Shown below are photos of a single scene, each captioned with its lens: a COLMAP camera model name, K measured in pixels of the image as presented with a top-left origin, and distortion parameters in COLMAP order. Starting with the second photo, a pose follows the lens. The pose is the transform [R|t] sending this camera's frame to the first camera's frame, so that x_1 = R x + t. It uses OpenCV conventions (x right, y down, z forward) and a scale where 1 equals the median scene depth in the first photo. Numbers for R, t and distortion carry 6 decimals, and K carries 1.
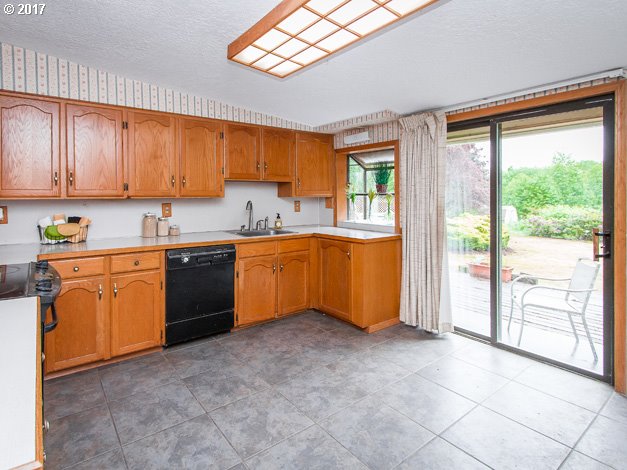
lens RADIAL K [[337.8, 0, 308.1], [0, 337.8, 233.1], [0, 0, 1]] dist [0.003675, -0.000066]
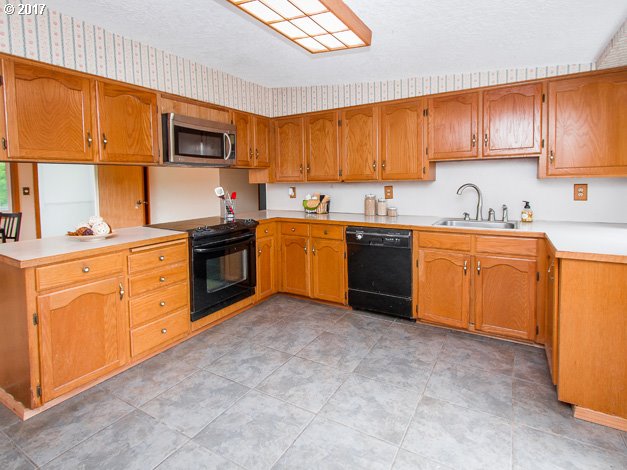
lens RADIAL K [[337.8, 0, 308.1], [0, 337.8, 233.1], [0, 0, 1]] dist [0.003675, -0.000066]
pose [[0.359320, 0.138929, -0.922815, 0.587413], [-0.084322, 0.989645, 0.116158, -0.048069], [0.929397, 0.036076, 0.367314, 0.414606]]
